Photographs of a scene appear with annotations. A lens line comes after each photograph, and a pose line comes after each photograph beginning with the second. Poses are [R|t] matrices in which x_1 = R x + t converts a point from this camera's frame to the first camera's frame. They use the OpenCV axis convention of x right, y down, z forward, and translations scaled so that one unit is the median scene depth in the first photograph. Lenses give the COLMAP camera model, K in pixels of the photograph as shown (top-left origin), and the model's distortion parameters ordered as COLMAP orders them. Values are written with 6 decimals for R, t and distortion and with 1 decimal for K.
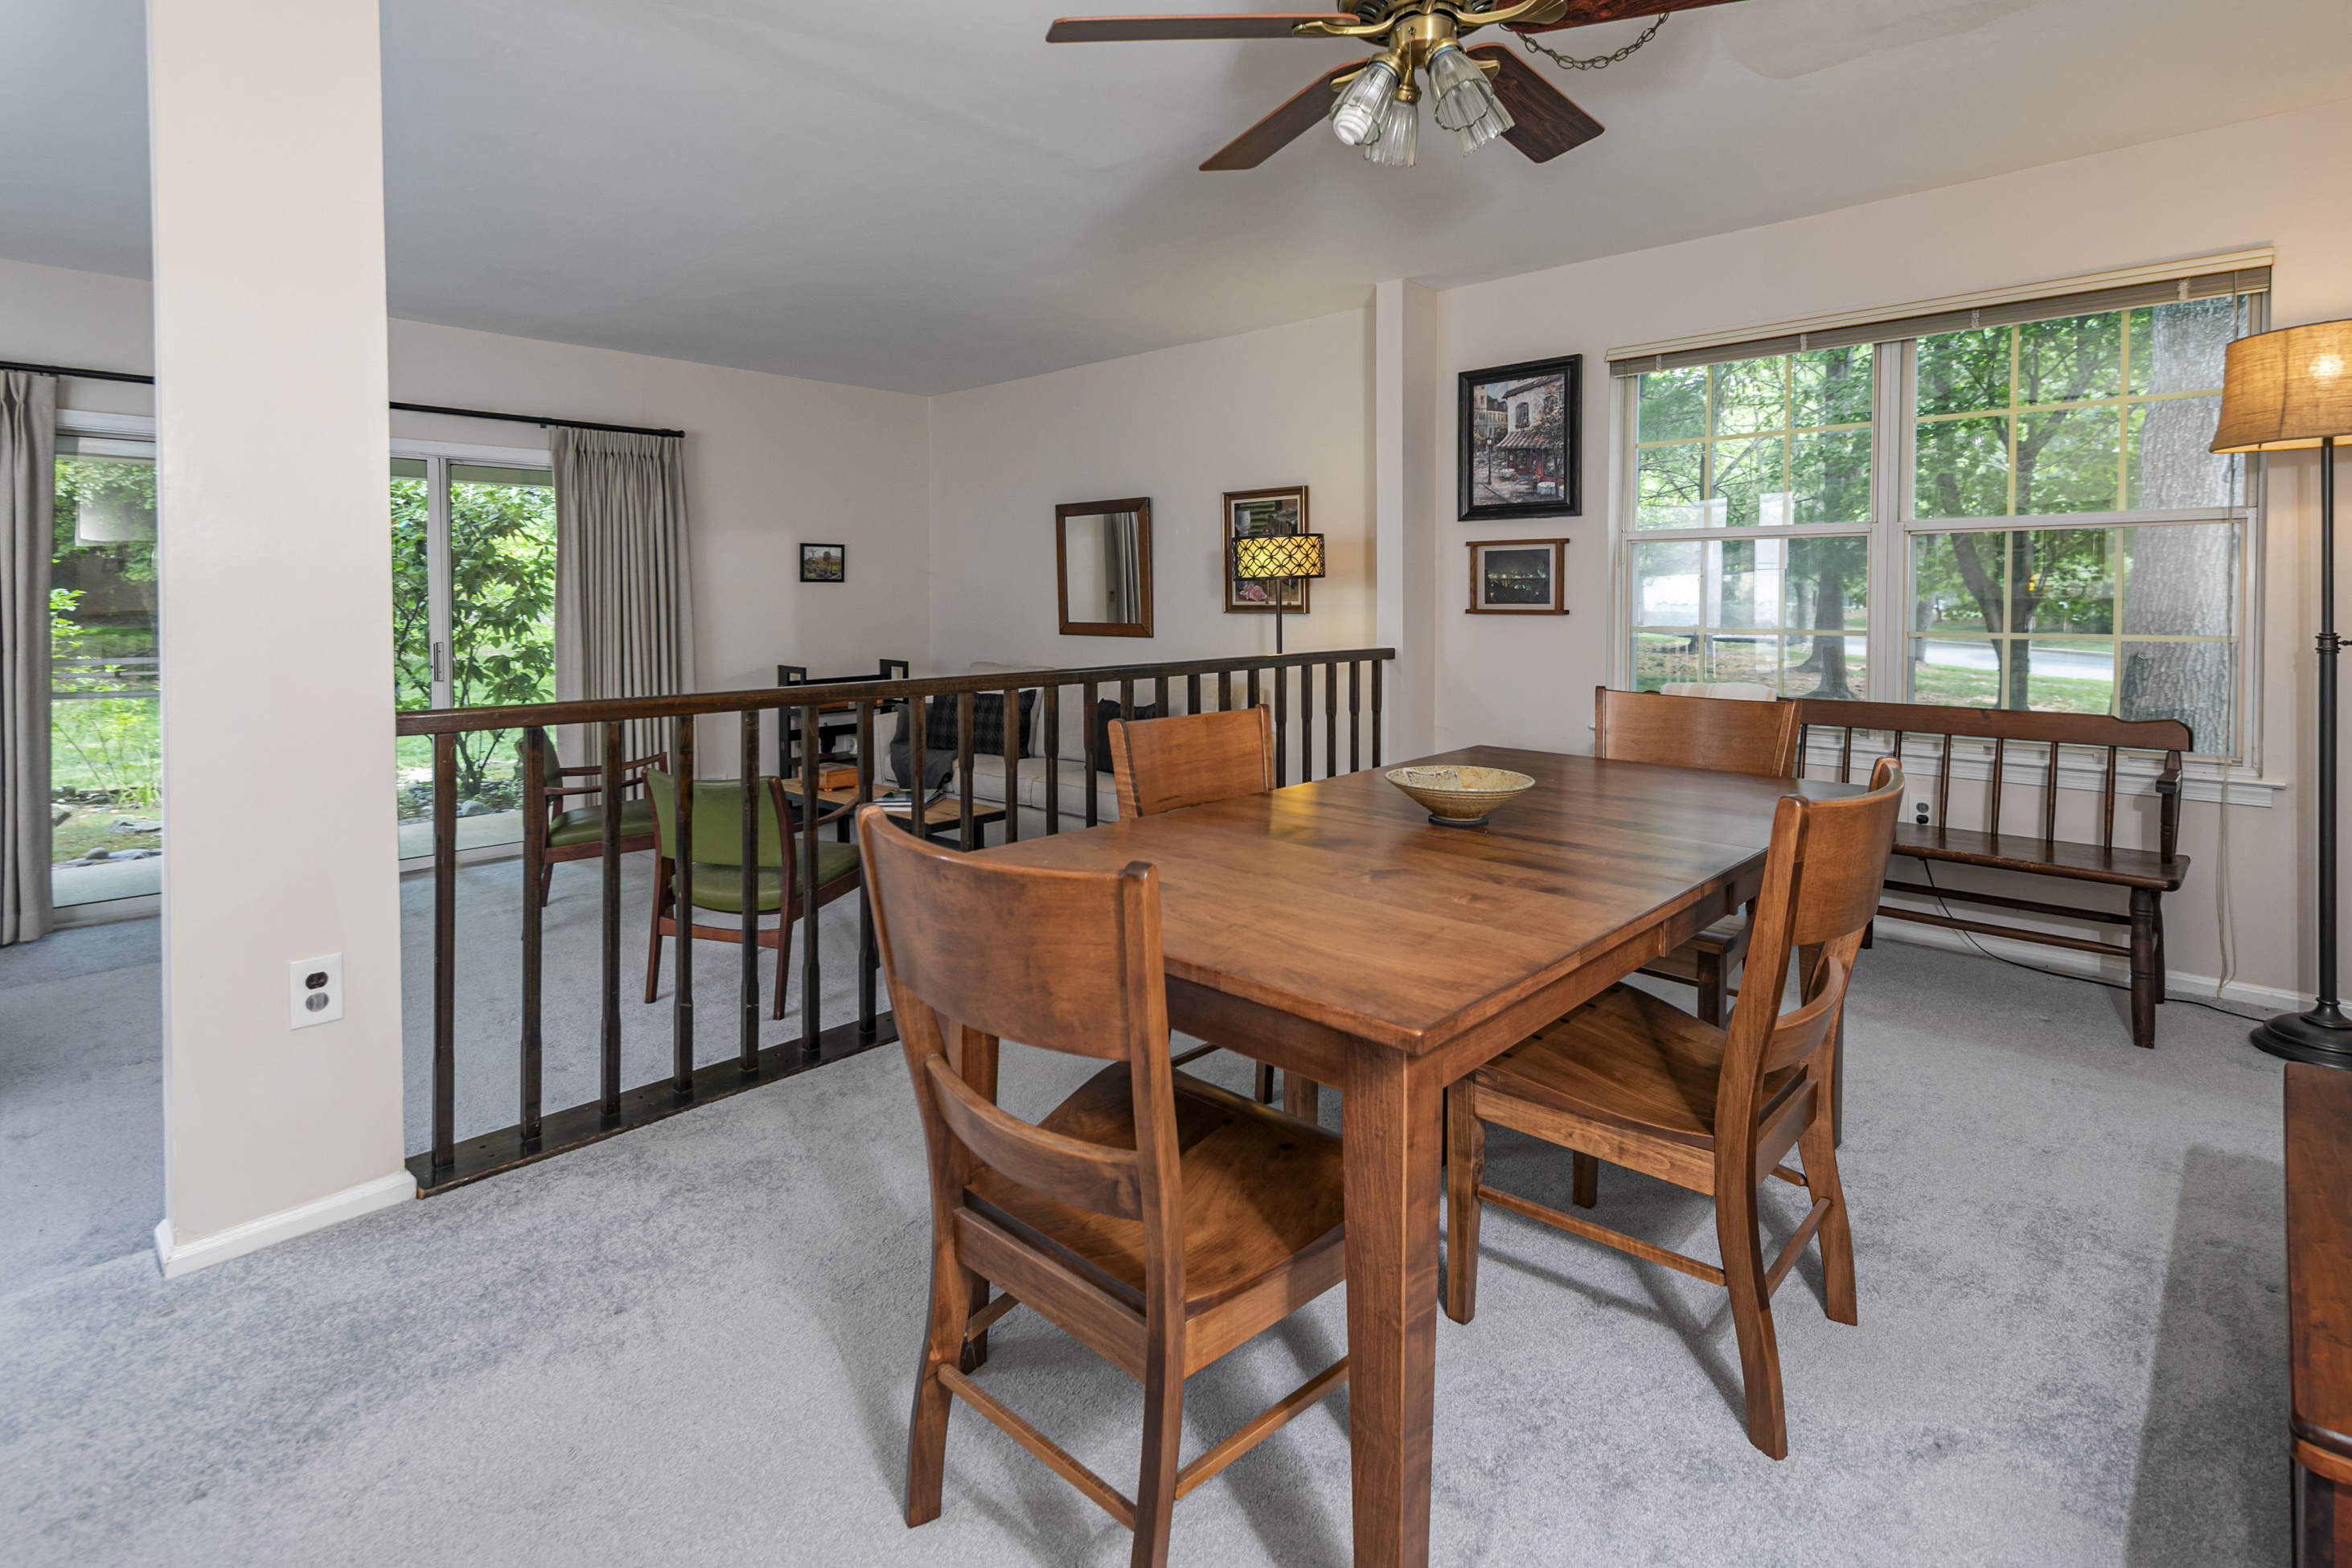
lens RADIAL K [[1155.9, 0, 1174.8], [0, 1155.9, 611.4], [0, 0, 1]] dist [-0.002076, -0.000836]
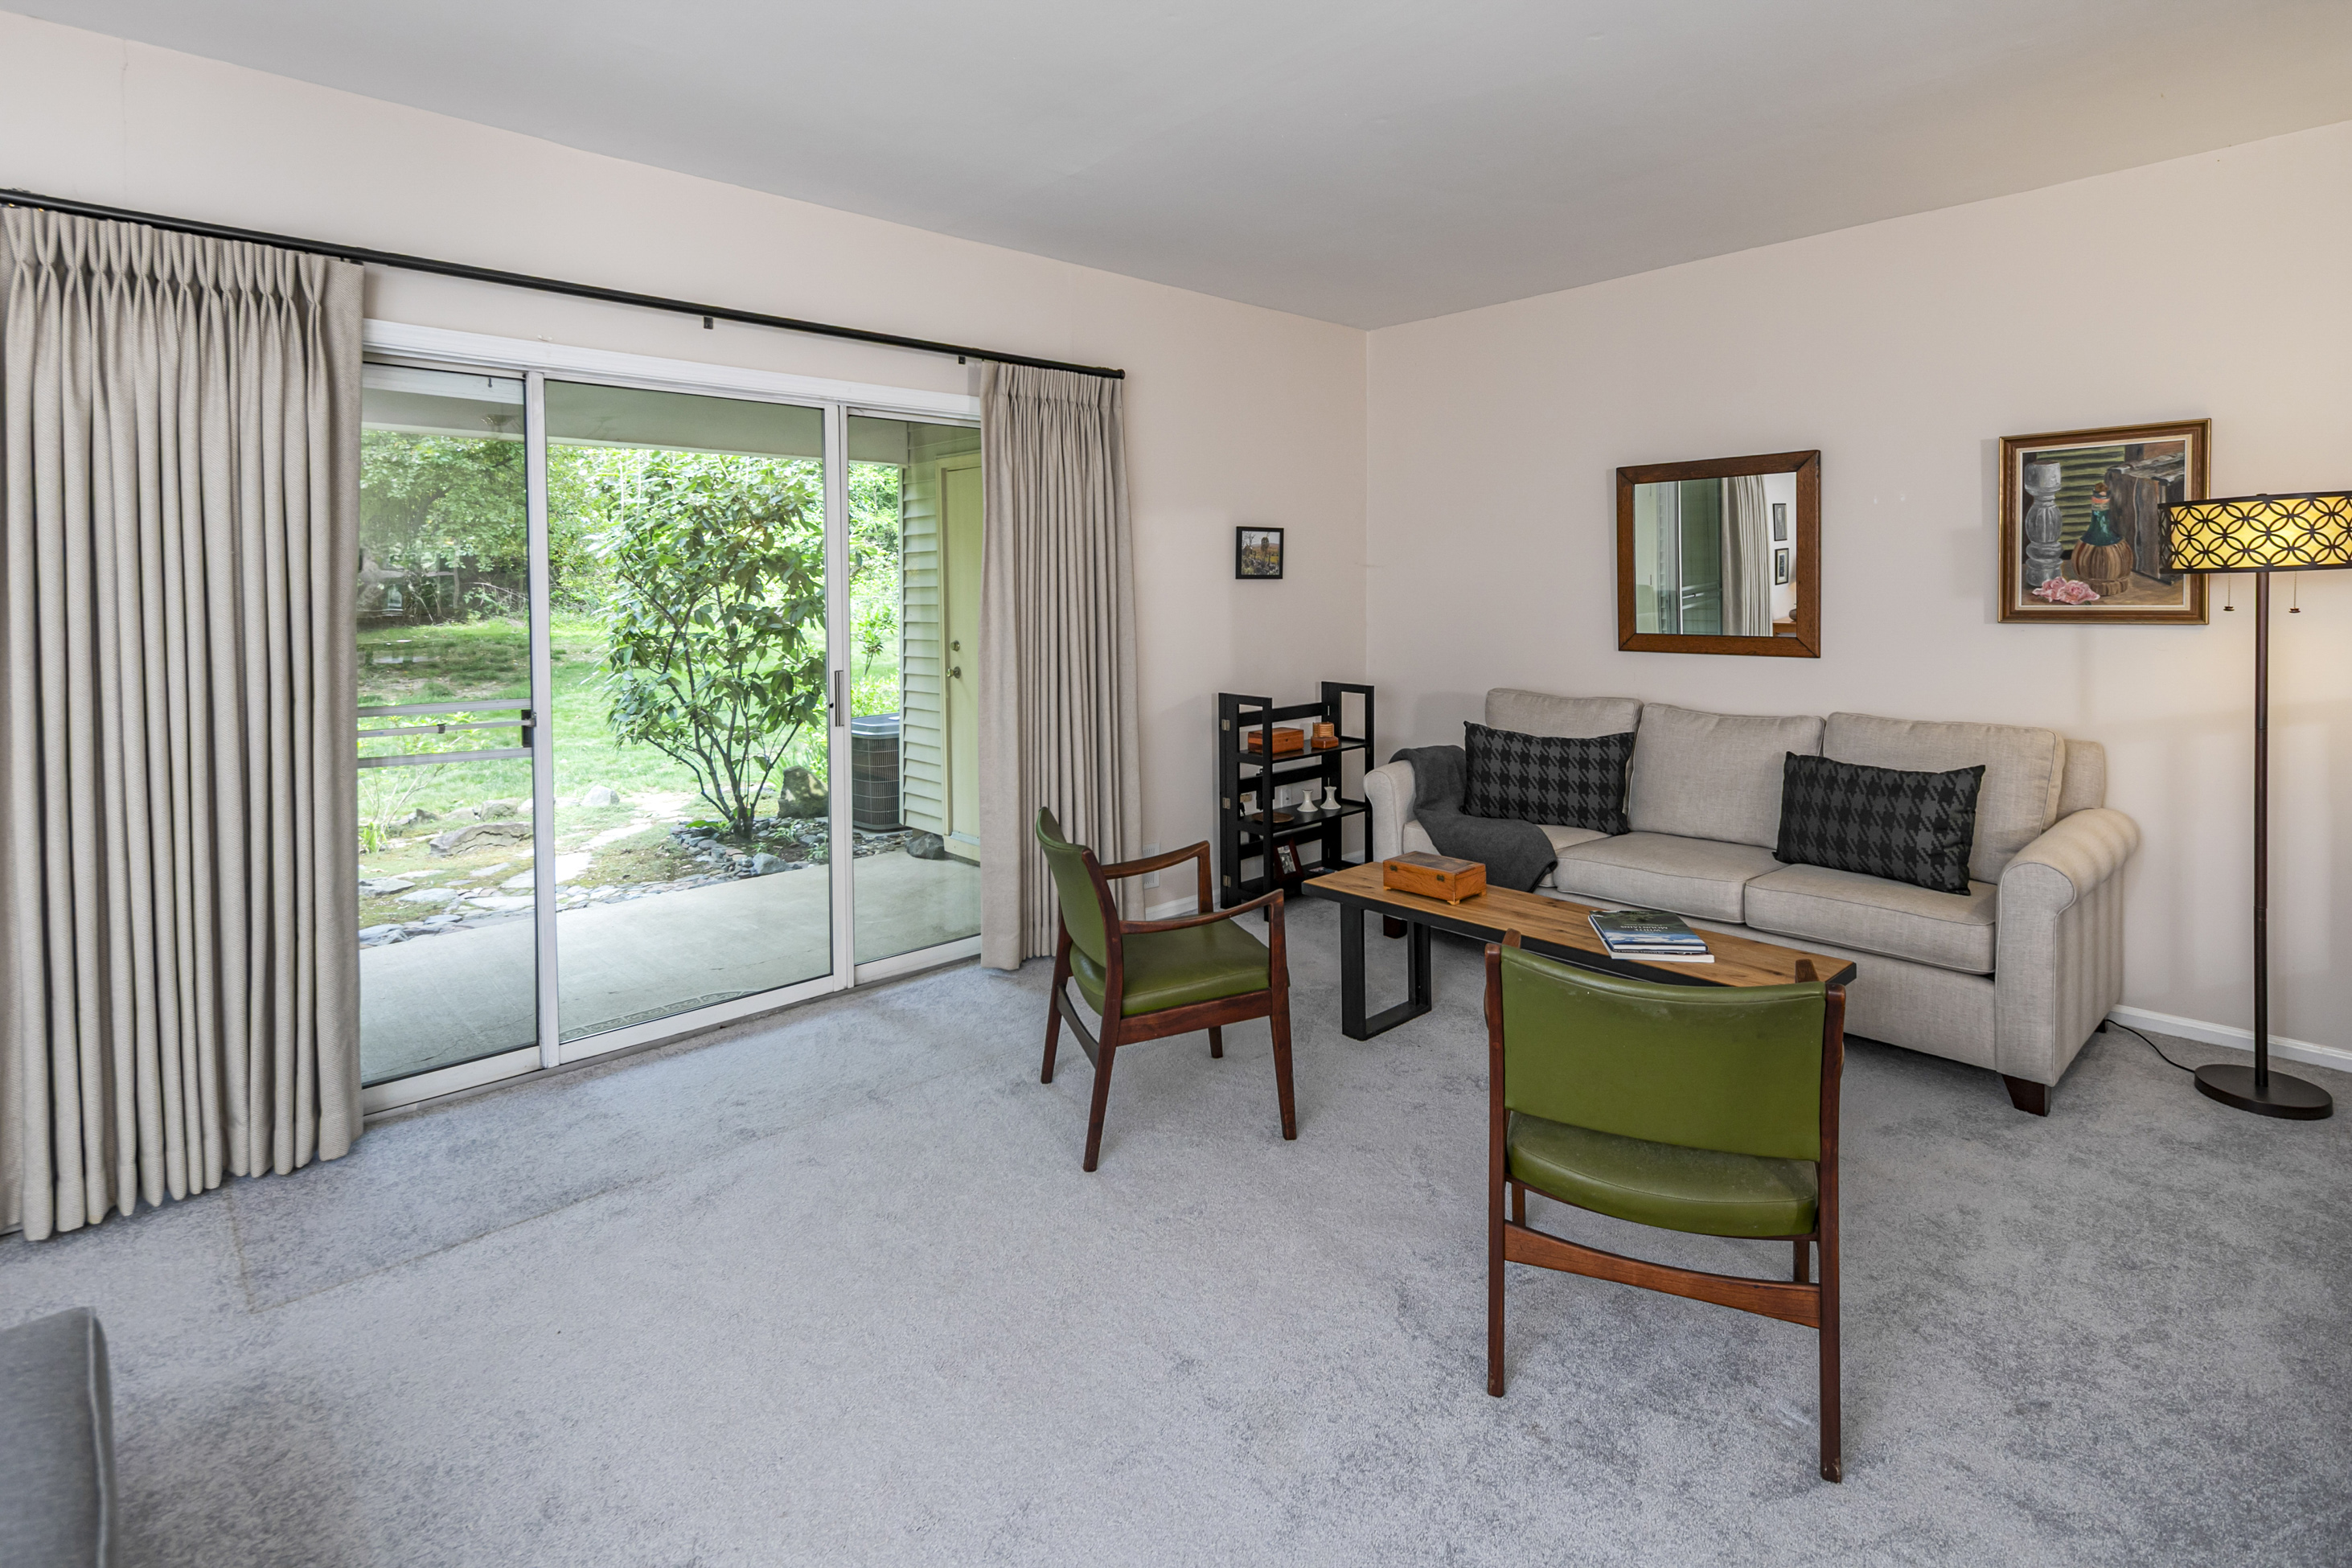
lens RADIAL K [[1109.1, 0, 1111.7], [0, 1109.1, 604.6], [0, 0, 1]] dist [0.002630, 0.000145]
pose [[0.996587, -0.004856, -0.082407, -0.356661], [0.004821, 0.999988, -0.000628, -0.009312], [0.082409, 0.000228, 0.996599, 0.295528]]
